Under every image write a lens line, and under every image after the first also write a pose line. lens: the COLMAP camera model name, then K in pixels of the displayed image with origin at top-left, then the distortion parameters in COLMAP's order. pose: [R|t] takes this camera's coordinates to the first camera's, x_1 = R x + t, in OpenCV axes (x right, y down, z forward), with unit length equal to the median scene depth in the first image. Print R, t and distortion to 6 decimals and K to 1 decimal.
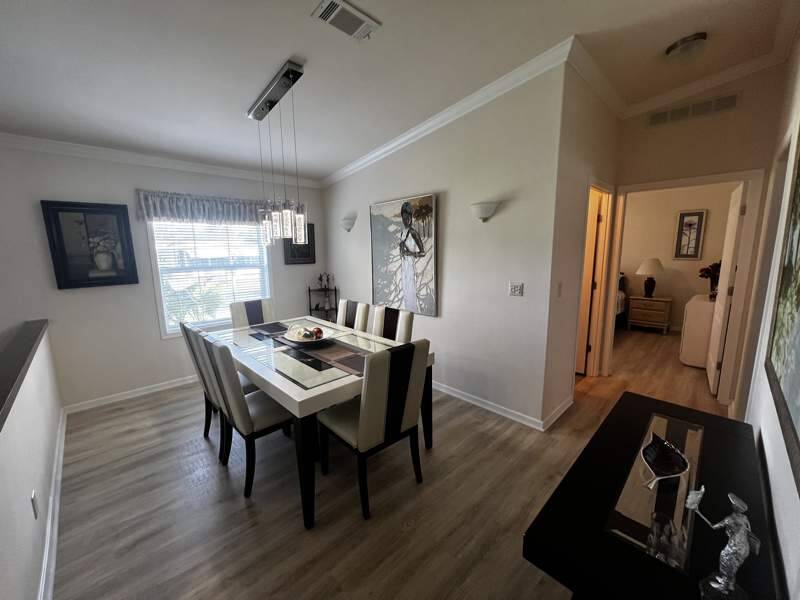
lens RADIAL K [[322.0, 0, 400.8], [0, 322.0, 299.6], [0, 0, 1]] dist [0.008847, 0.000195]
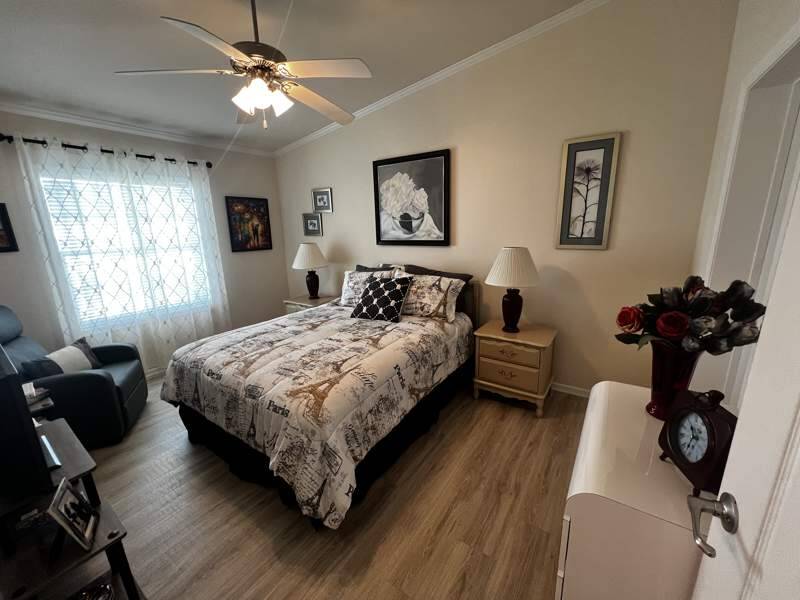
lens RADIAL K [[322.0, 0, 397.8], [0, 322.0, 298.2], [0, 0, 1]] dist [0.008847, 0.000195]
pose [[0.980658, -0.051847, 0.188735, 0.535901], [0.039373, 0.996822, 0.069253, -0.095153], [-0.191725, -0.060483, 0.979583, 0.596112]]
